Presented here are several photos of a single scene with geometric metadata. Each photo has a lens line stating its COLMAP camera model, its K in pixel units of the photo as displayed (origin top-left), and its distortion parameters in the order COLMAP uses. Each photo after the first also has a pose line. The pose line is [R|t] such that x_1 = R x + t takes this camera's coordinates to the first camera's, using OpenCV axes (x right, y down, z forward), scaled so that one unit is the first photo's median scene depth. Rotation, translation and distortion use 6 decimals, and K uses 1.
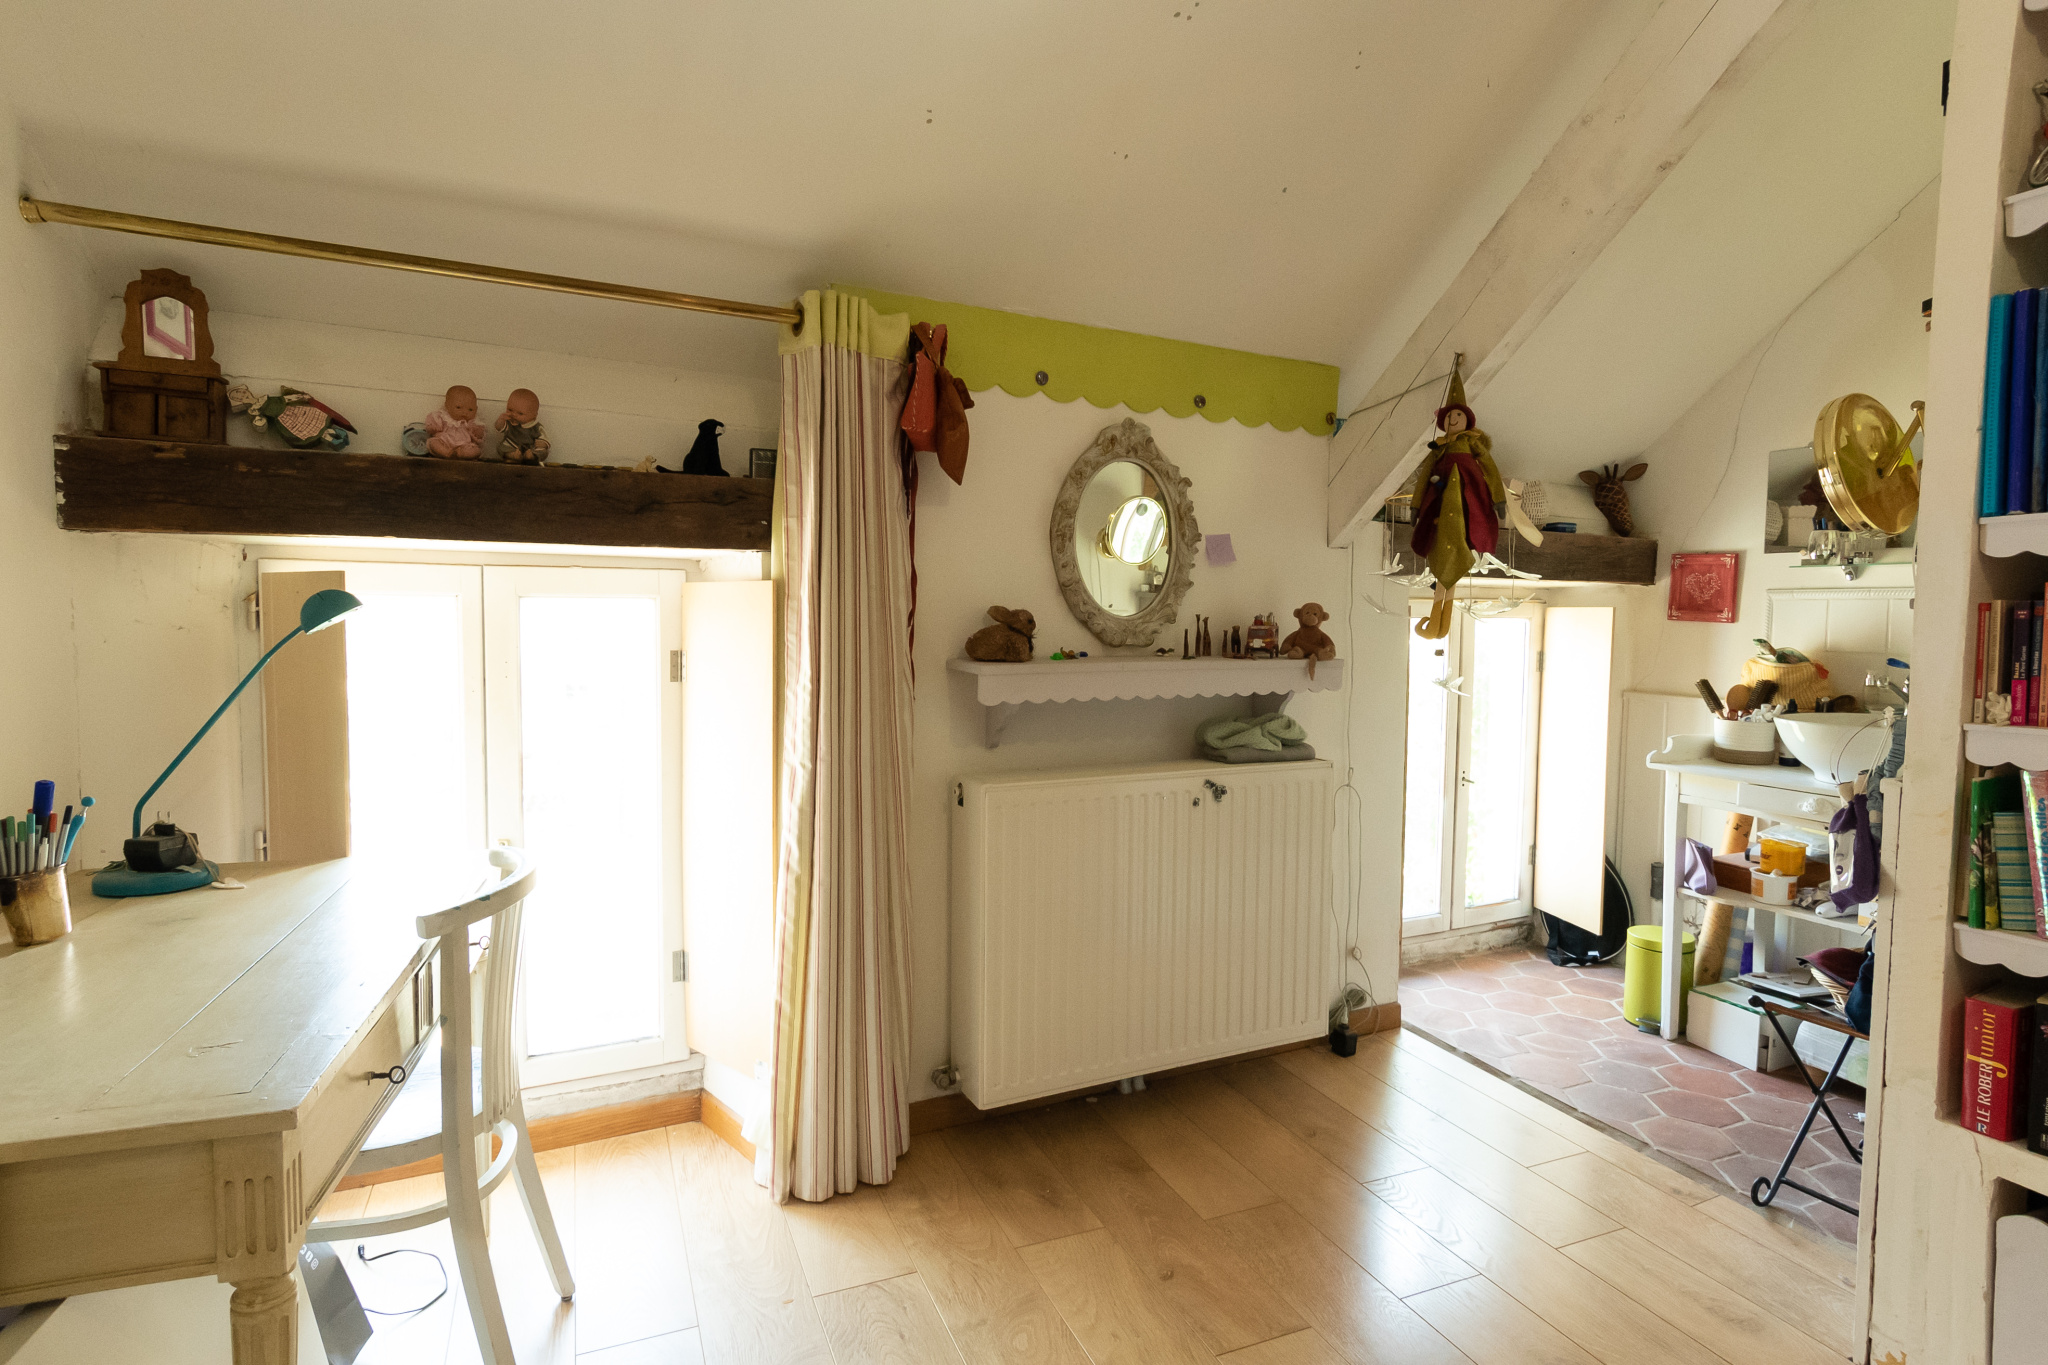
lens RADIAL K [[1092.0, 0, 1013.9], [0, 1092.0, 677.3], [0, 0, 1]] dist [0.008953, -0.002621]
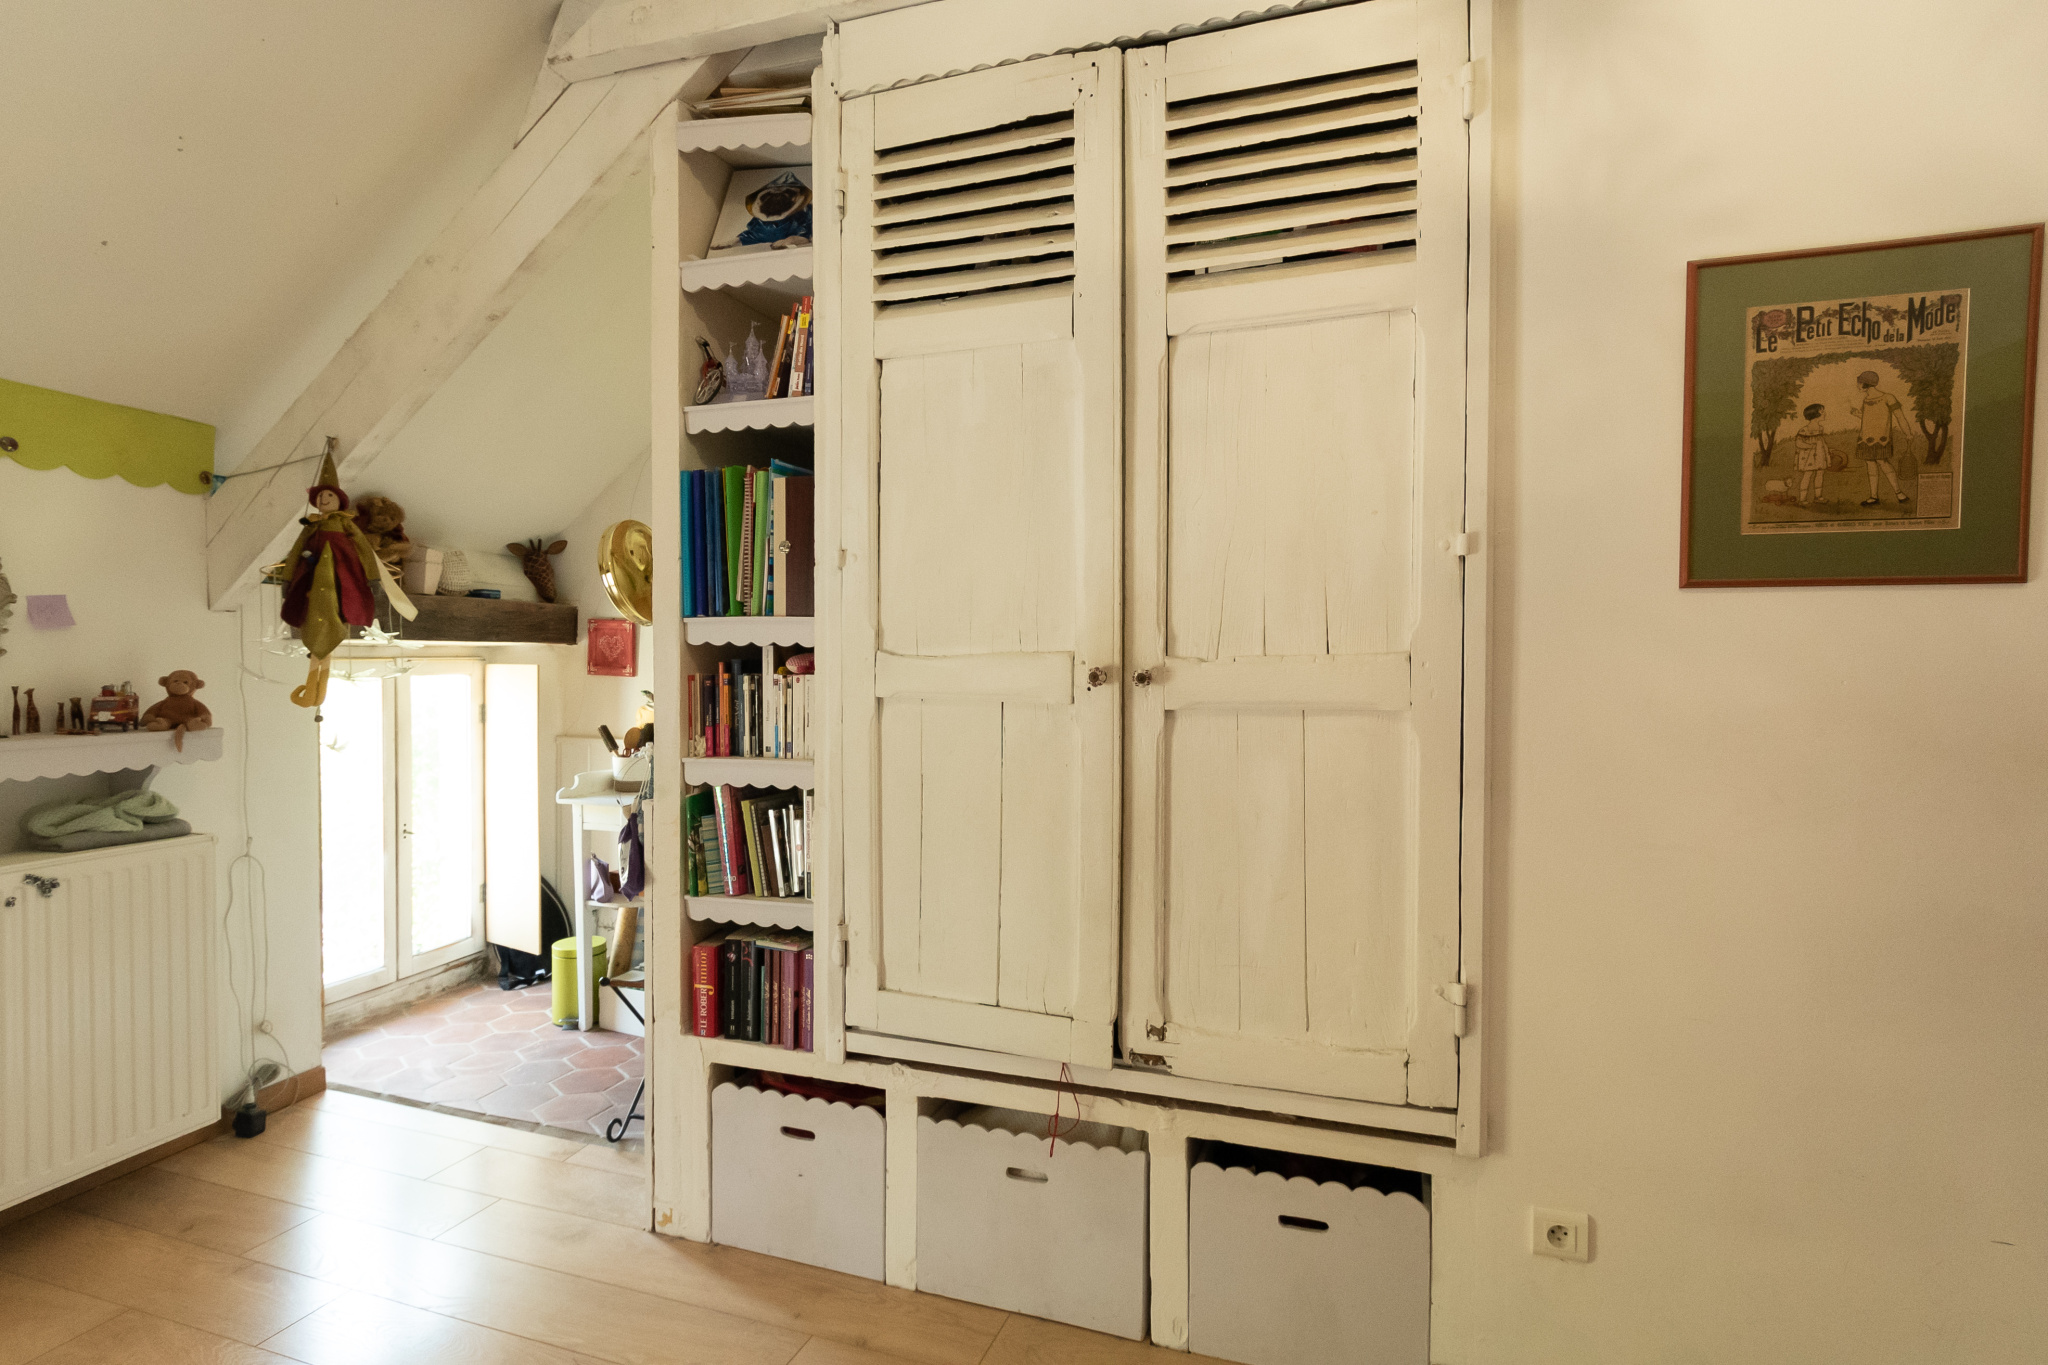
lens RADIAL K [[1092.0, 0, 1040.5], [0, 1092.0, 678.9], [0, 0, 1]] dist [0.008953, -0.002621]
pose [[0.668049, -0.023000, 0.743762, 0.062484], [0.047670, 0.998792, -0.011930, -0.013723], [-0.742589, 0.043425, 0.668338, -0.197831]]
